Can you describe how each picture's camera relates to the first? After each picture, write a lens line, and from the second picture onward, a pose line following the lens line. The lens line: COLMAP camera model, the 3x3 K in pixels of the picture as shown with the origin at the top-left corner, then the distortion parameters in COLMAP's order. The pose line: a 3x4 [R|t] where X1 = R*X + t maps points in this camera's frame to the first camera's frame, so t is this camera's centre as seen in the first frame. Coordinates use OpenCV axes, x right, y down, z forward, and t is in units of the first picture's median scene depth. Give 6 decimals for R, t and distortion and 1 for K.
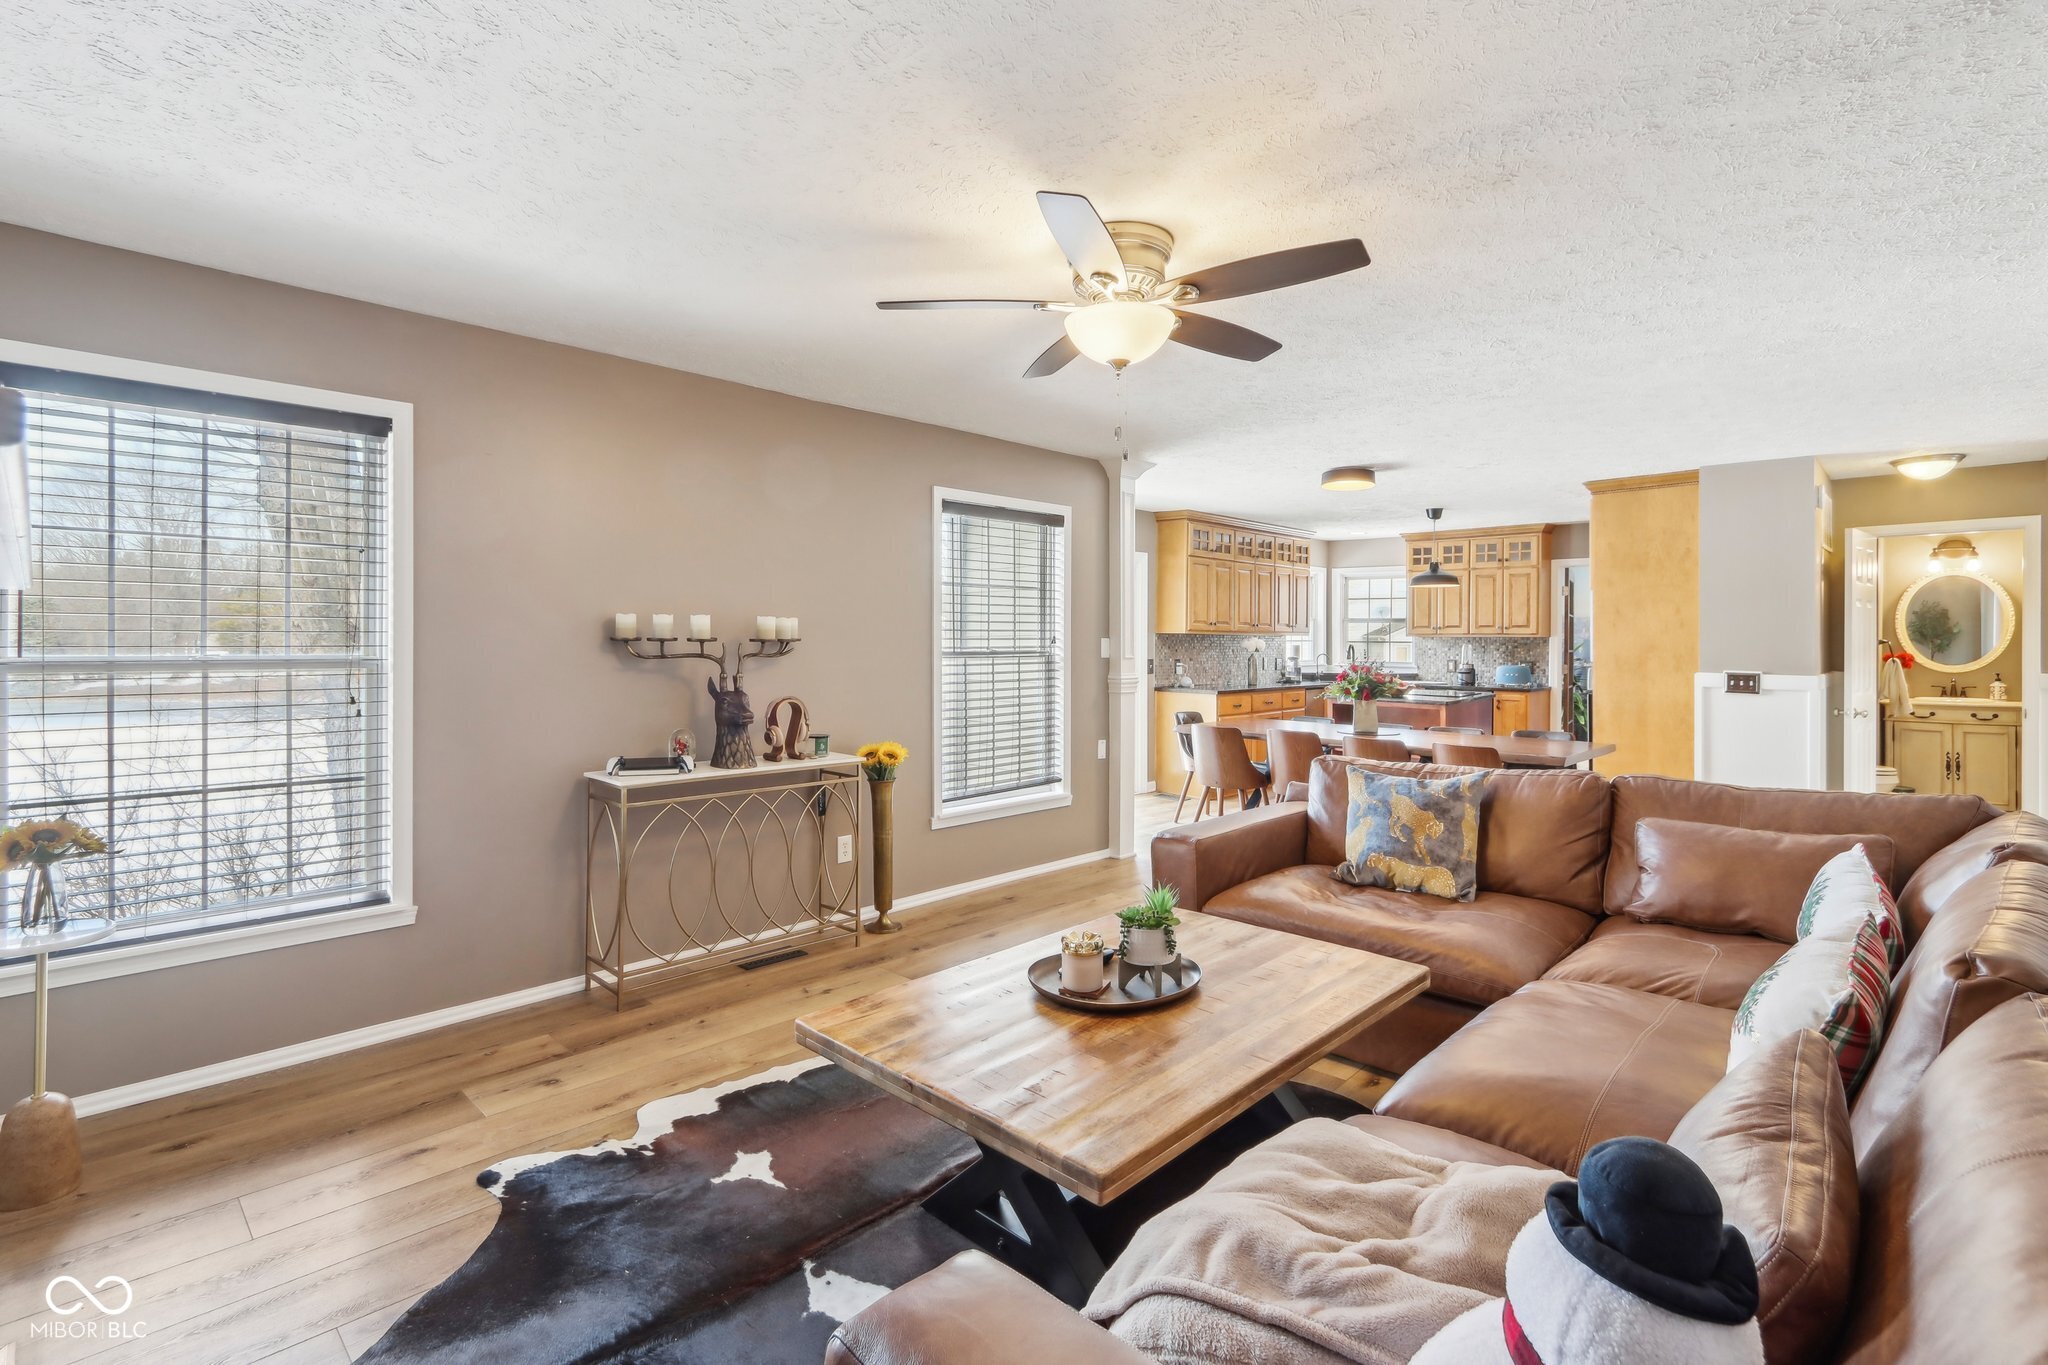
lens RADIAL K [[954.9, 0, 1017.3], [0, 954.9, 658.1], [0, 0, 1]] dist [0.001471, 0.000180]
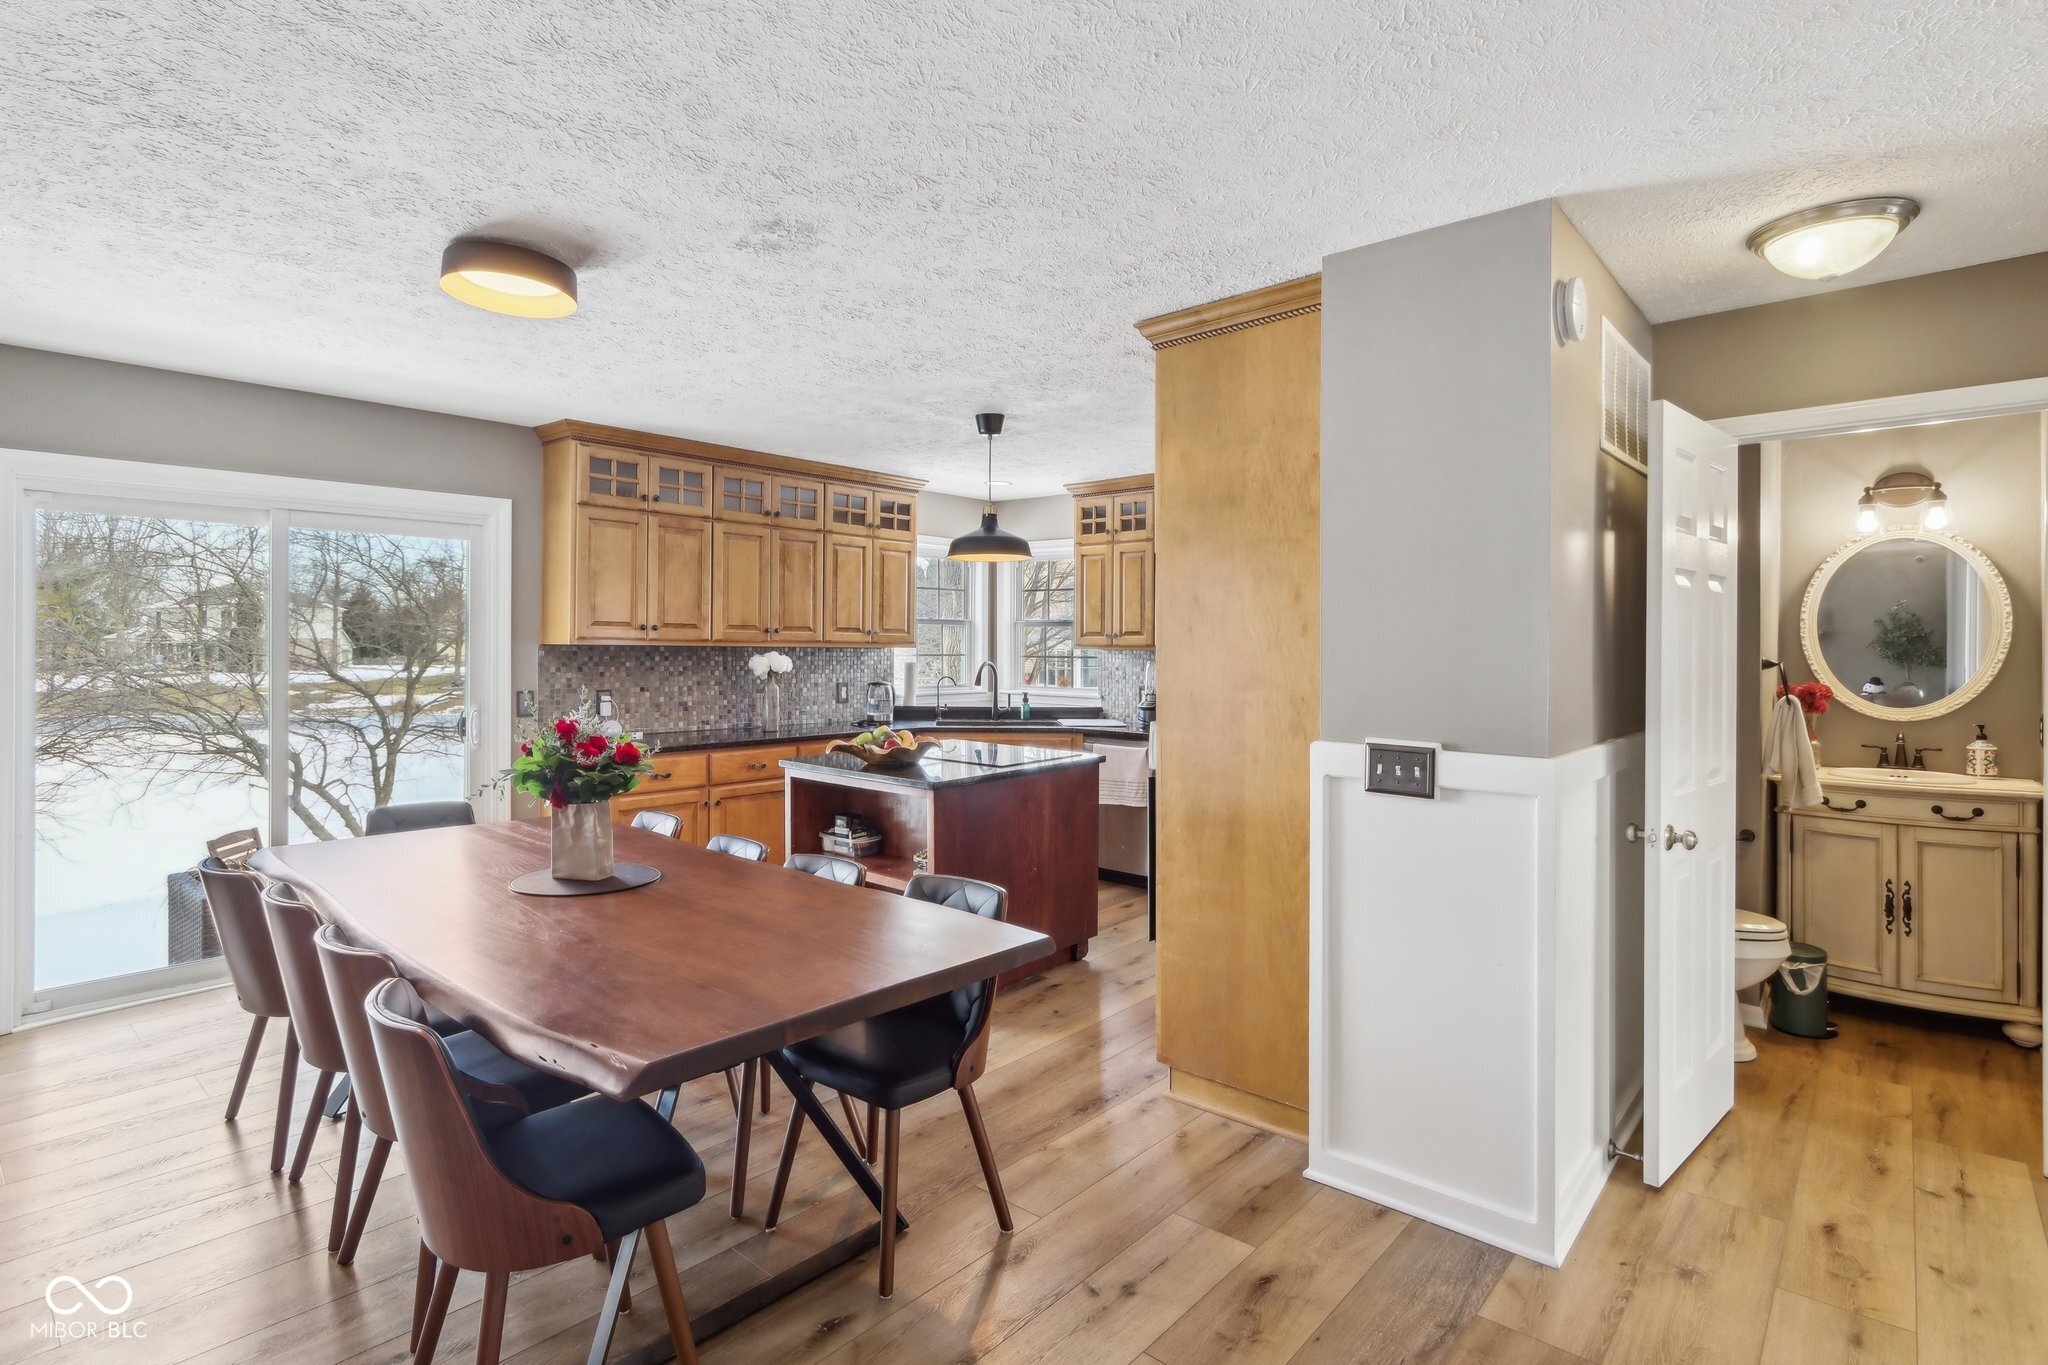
lens RADIAL K [[1006.1, 0, 1026.0], [0, 1006.1, 669.4], [0, 0, 1]] dist [-0.000177, 0.000410]
pose [[0.998824, 0.000552, 0.048478, 0.541894], [-0.000611, 0.999999, 0.001192, -0.016375], [-0.048477, -0.001220, 0.998824, 0.540743]]
